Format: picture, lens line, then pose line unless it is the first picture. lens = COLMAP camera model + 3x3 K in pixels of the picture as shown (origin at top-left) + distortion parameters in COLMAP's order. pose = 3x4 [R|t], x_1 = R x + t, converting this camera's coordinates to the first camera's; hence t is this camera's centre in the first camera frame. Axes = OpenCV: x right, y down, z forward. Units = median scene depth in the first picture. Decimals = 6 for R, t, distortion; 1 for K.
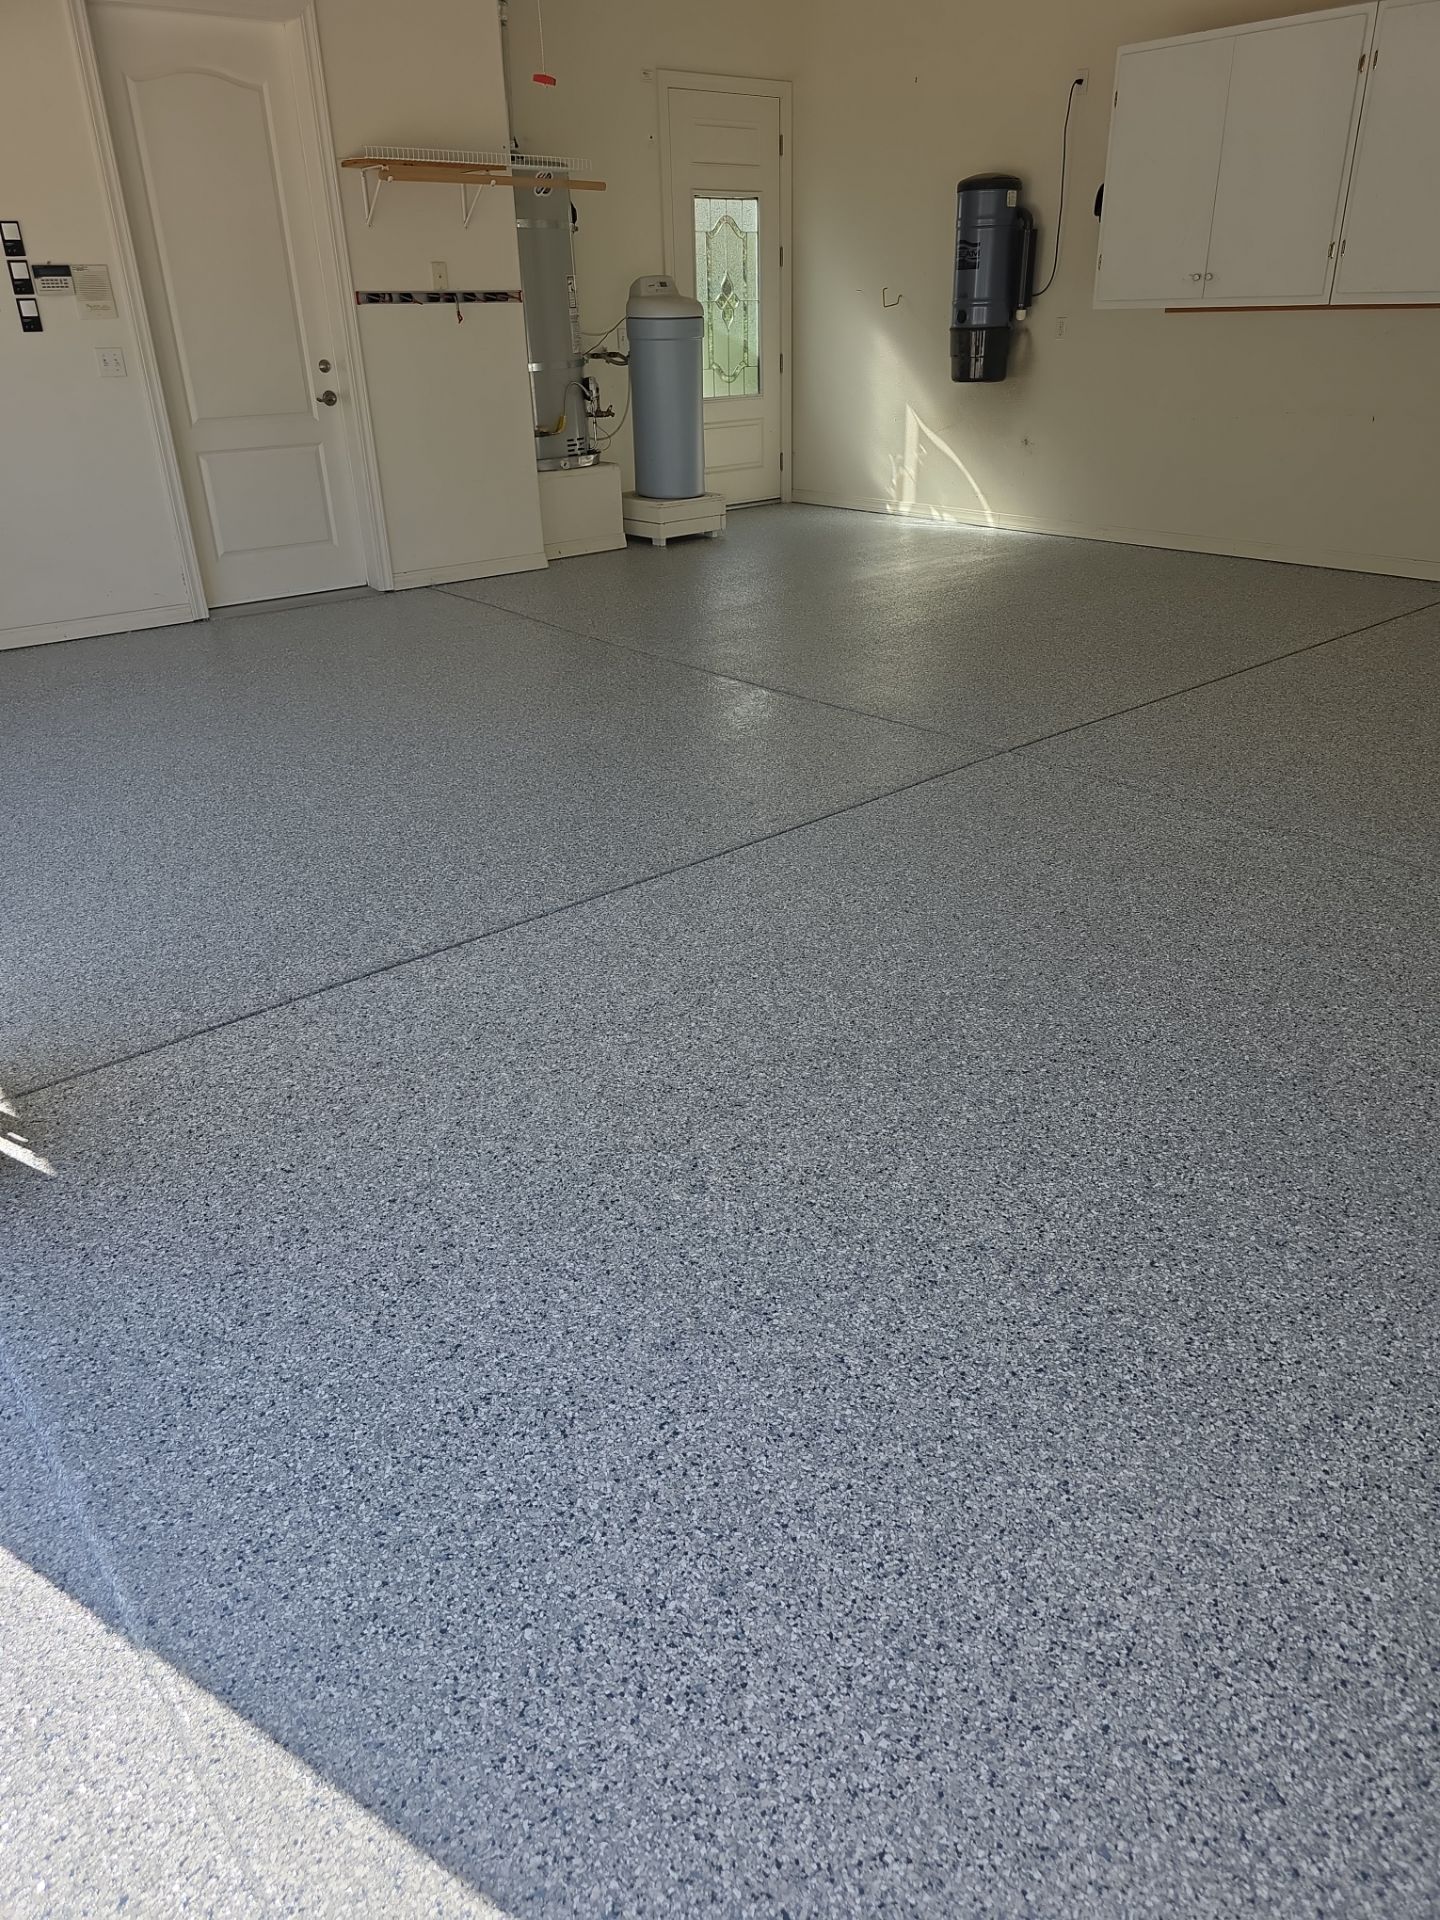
lens RADIAL K [[1297.8, 0, 724.8], [0, 1297.8, 954.1], [0, 0, 1]] dist [0.054091, -0.054770]
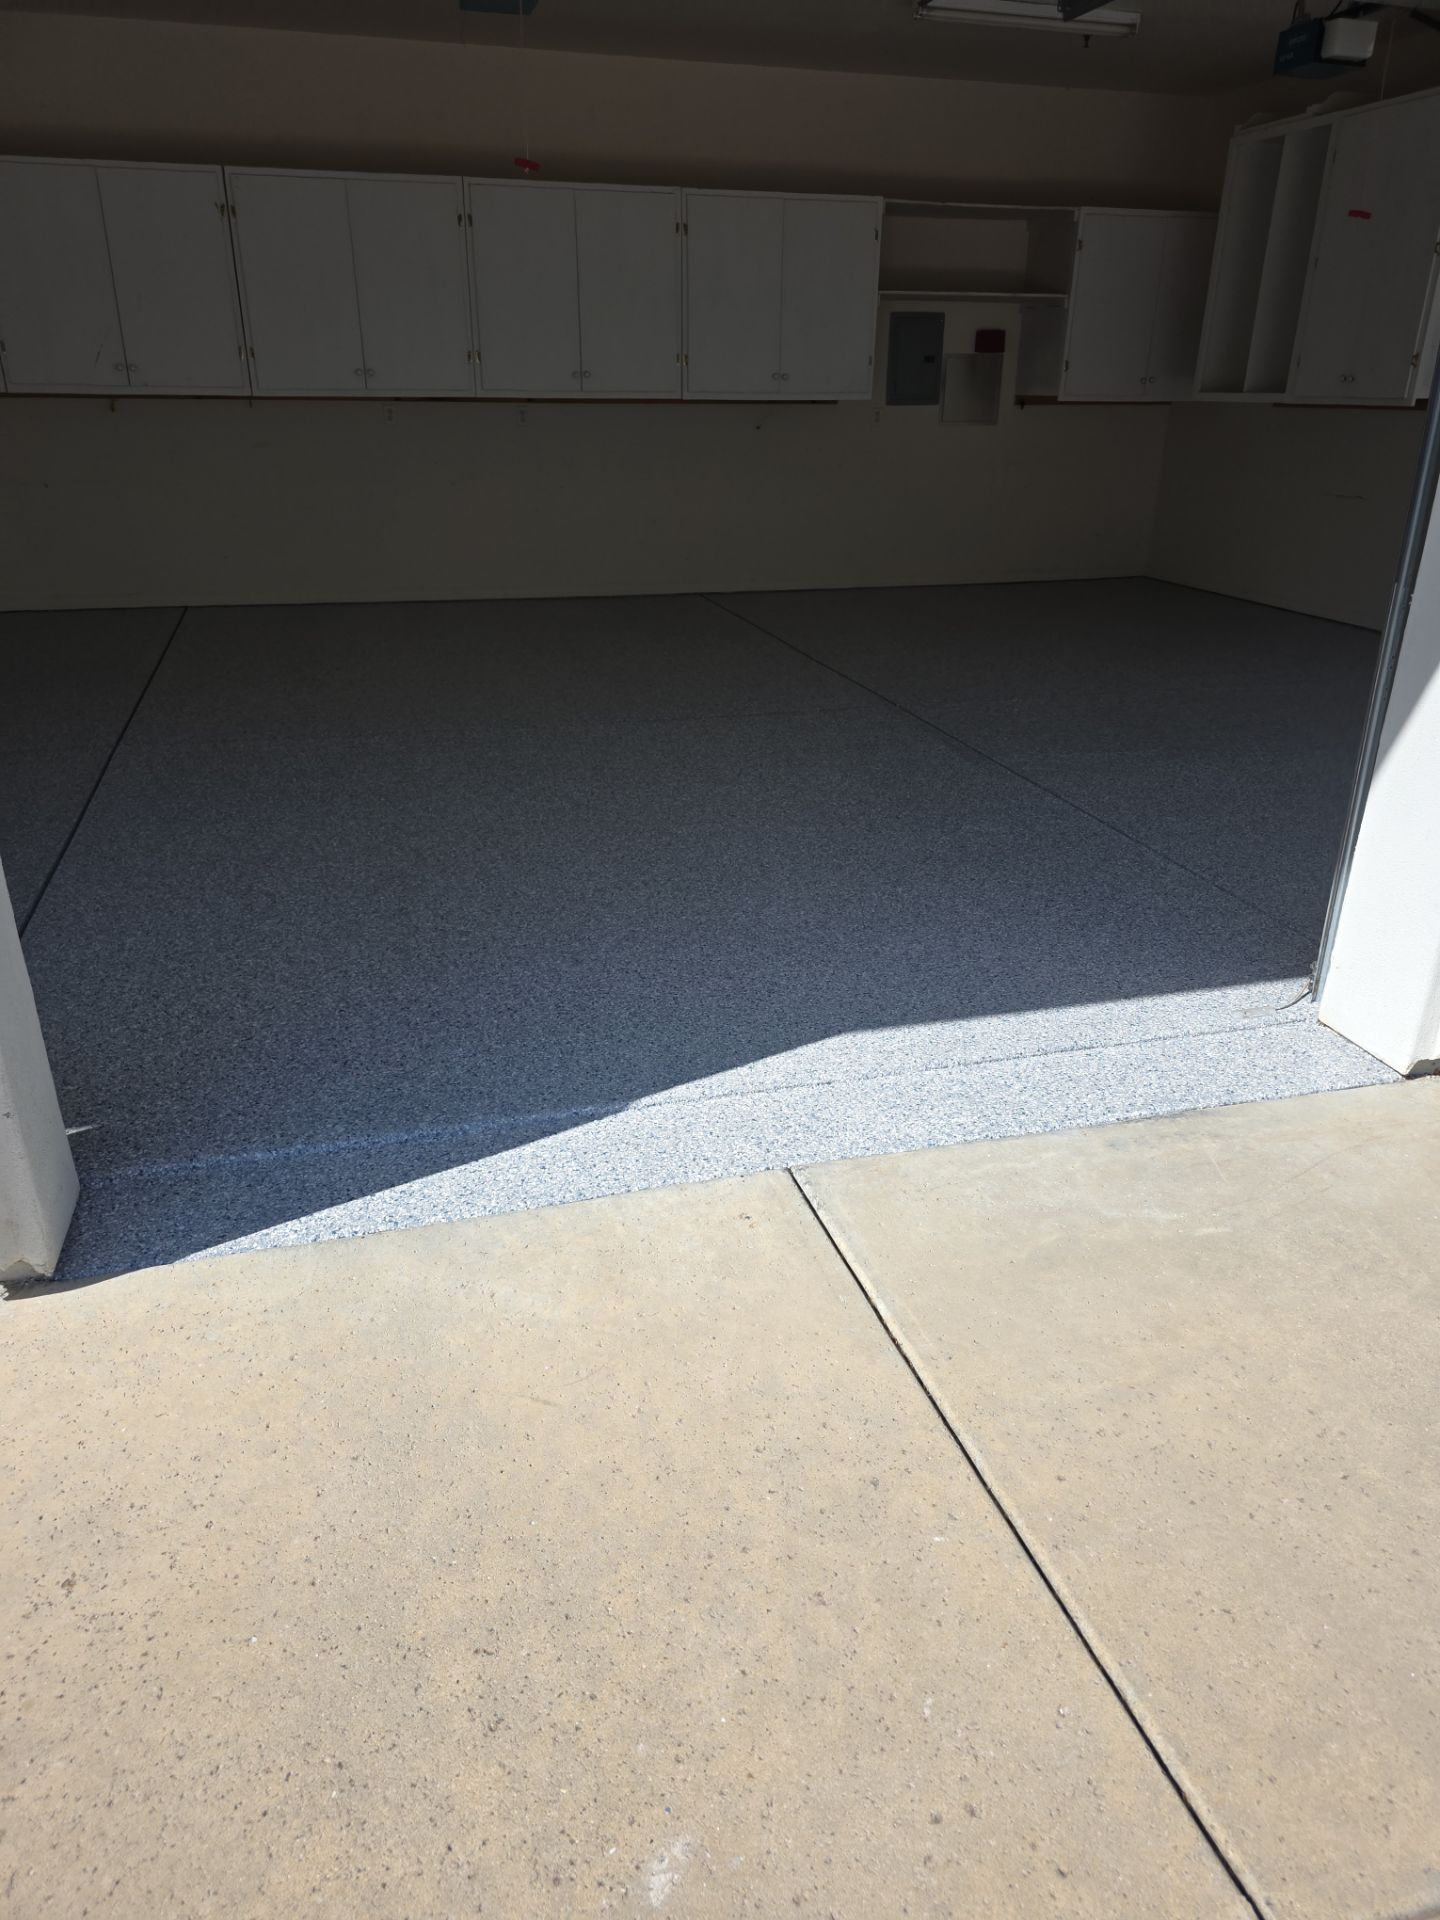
lens RADIAL K [[1297.8, 0, 724.5], [0, 1297.8, 967.9], [0, 0, 1]] dist [0.054091, -0.054770]
pose [[0.401613, -0.345123, 0.848291, -1.215727], [0.389681, 0.902637, 0.182744, 0.051857], [-0.828768, 0.257171, 0.496998, -0.037883]]
